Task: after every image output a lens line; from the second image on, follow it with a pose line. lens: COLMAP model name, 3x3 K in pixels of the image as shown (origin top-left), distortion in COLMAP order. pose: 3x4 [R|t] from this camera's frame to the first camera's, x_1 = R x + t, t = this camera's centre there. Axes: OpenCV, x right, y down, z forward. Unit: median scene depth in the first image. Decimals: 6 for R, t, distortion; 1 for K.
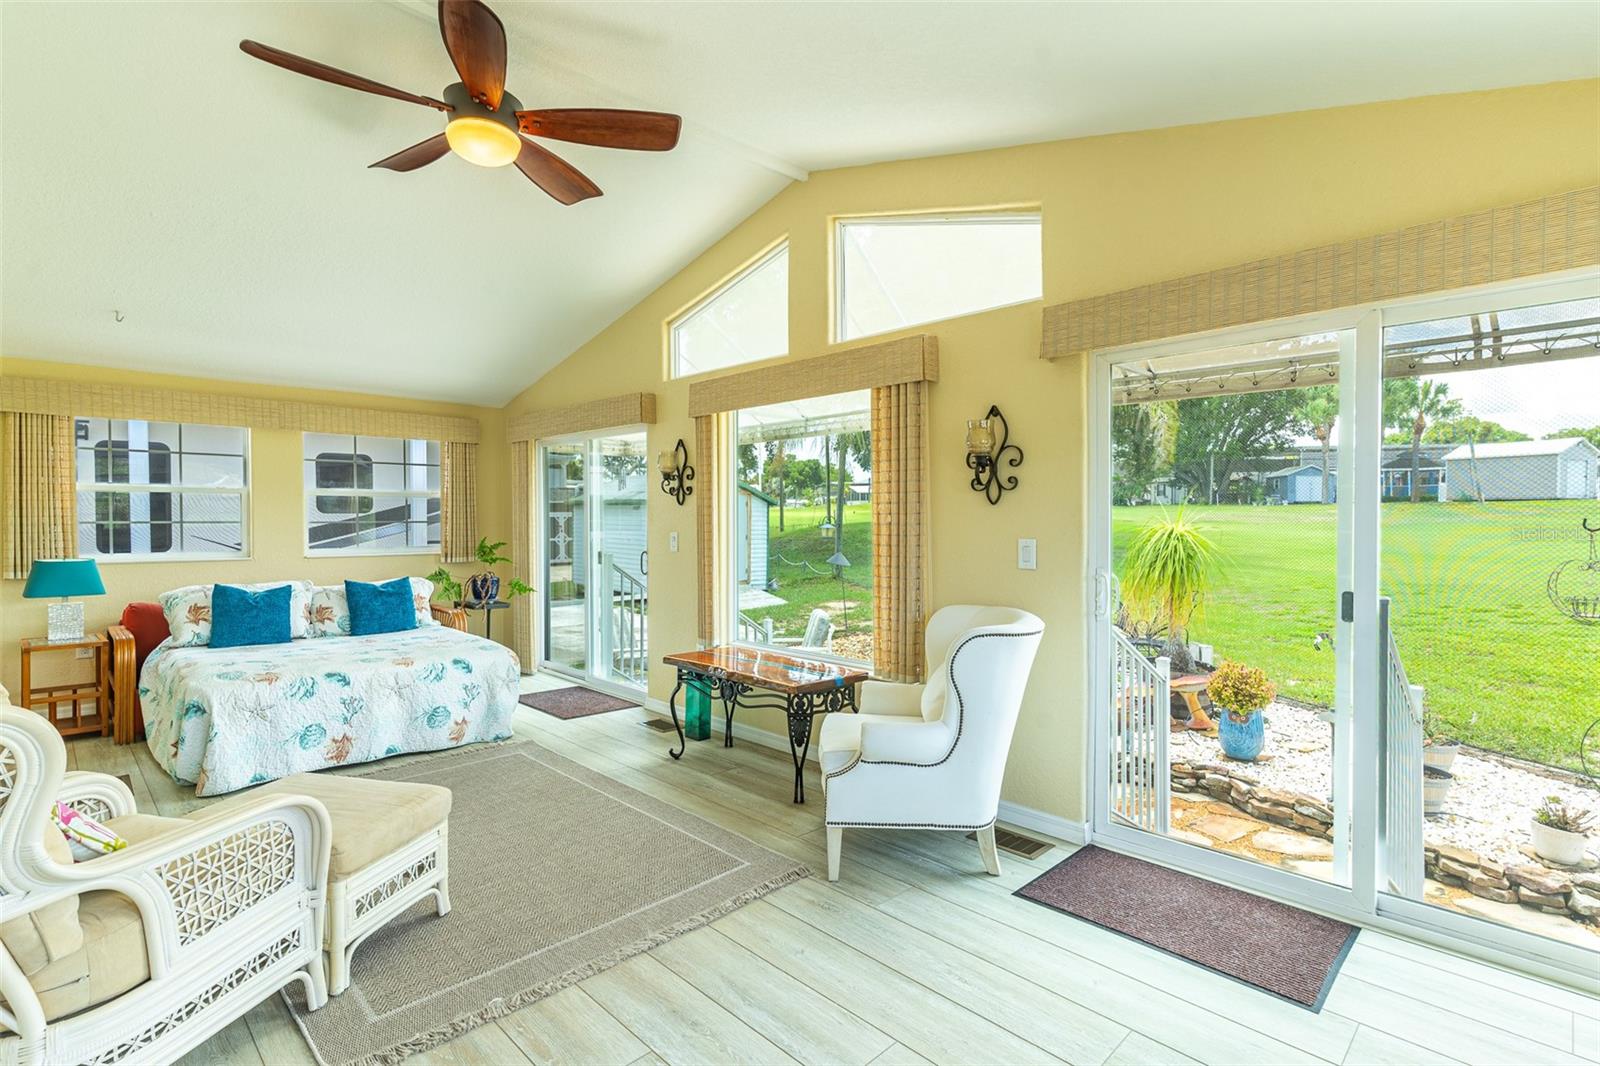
lens RADIAL K [[759.9, 0, 803.1], [0, 759.9, 526.5], [0, 0, 1]] dist [0.000407, 0.000098]
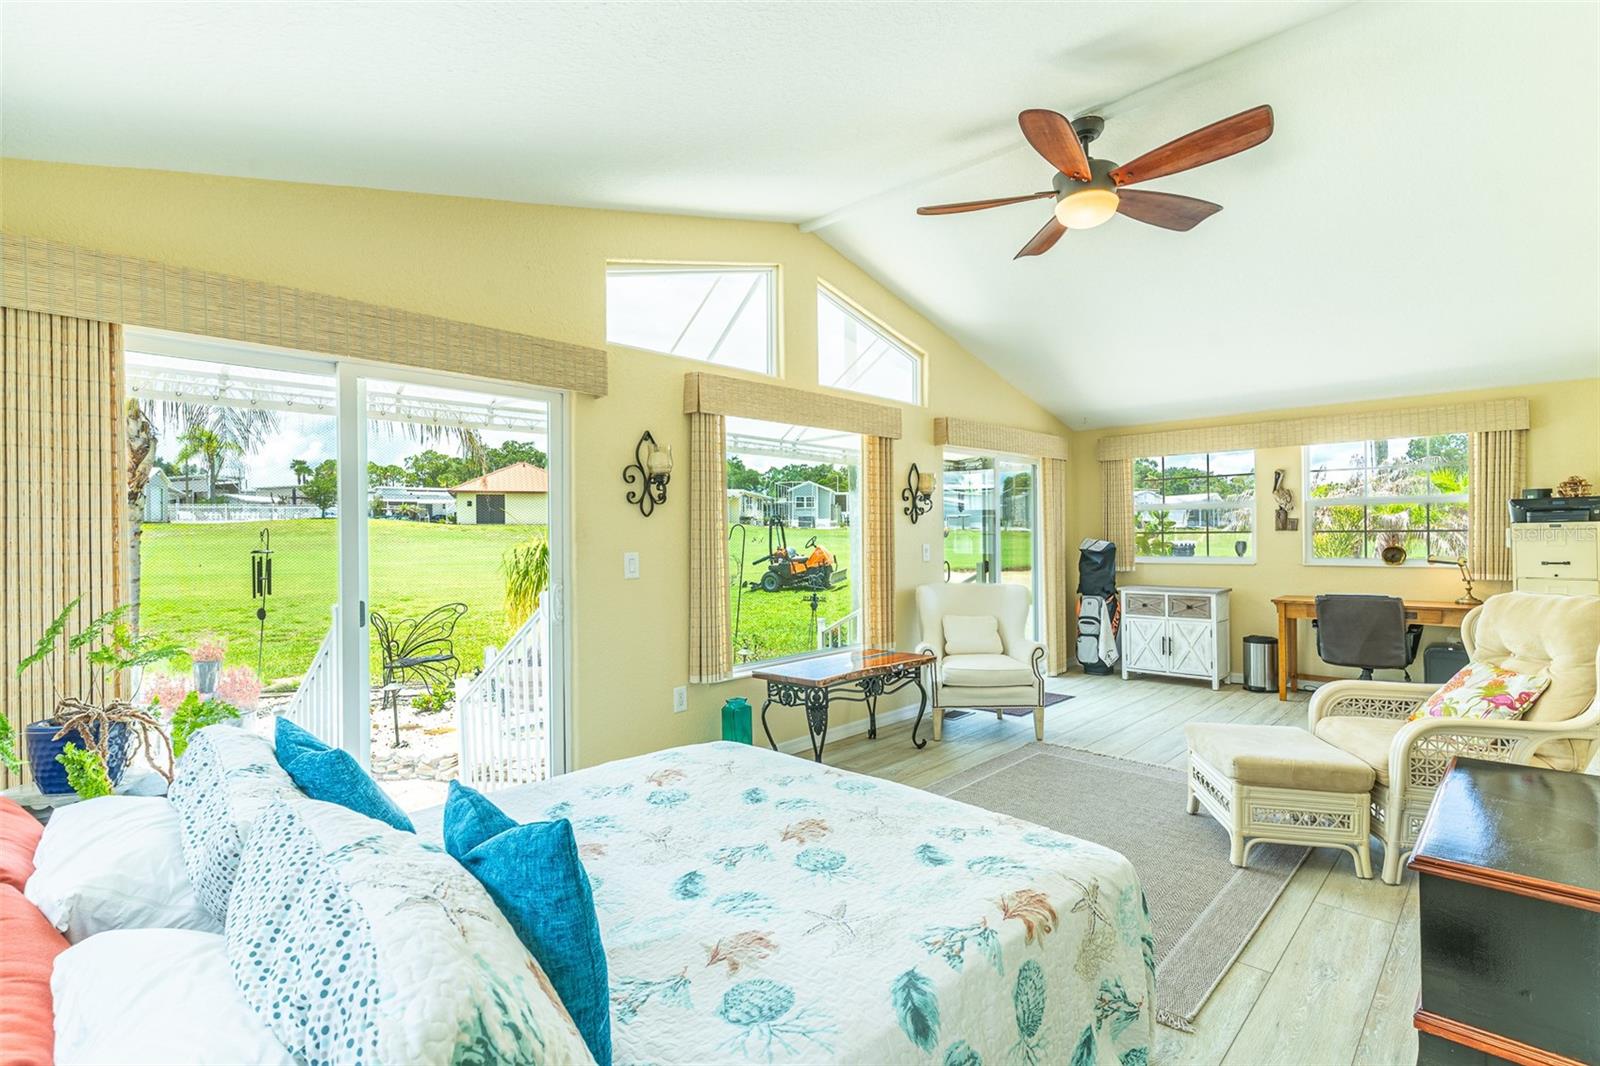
lens RADIAL K [[759.9, 0, 803.1], [0, 759.9, 530.4], [0, 0, 1]] dist [0.000407, 0.000098]
pose [[-0.027272, -0.012562, 0.999549, -1.256646], [0.005489, 0.999904, 0.012717, -0.032566], [-0.999613, 0.005833, -0.027200, 1.180404]]
